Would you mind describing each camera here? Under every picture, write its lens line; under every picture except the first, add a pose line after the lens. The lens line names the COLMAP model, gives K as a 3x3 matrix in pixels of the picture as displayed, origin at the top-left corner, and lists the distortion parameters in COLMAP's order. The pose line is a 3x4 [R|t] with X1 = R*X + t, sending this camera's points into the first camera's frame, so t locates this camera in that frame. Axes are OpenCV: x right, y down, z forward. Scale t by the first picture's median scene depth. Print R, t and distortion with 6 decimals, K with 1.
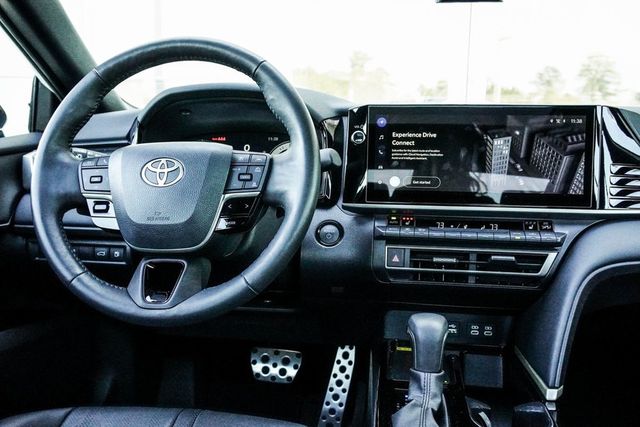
lens RADIAL K [[620.9, 0, 320.0], [0, 620.9, 213.5], [0, 0, 1]] dist [-0.000871, -0.002994]
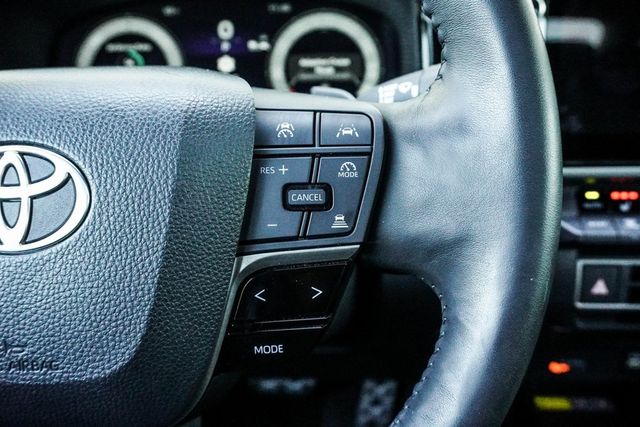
lens RADIAL K [[677.5, 0, 320.0], [0, 677.5, 213.5], [0, 0, 1]] dist [-0.018176, -0.016216]
pose [[0.996123, -0.060757, 0.063617, -0.111016], [0.045342, 0.974321, 0.220551, -0.099320], [-0.075384, -0.216811, 0.973299, 0.568775]]
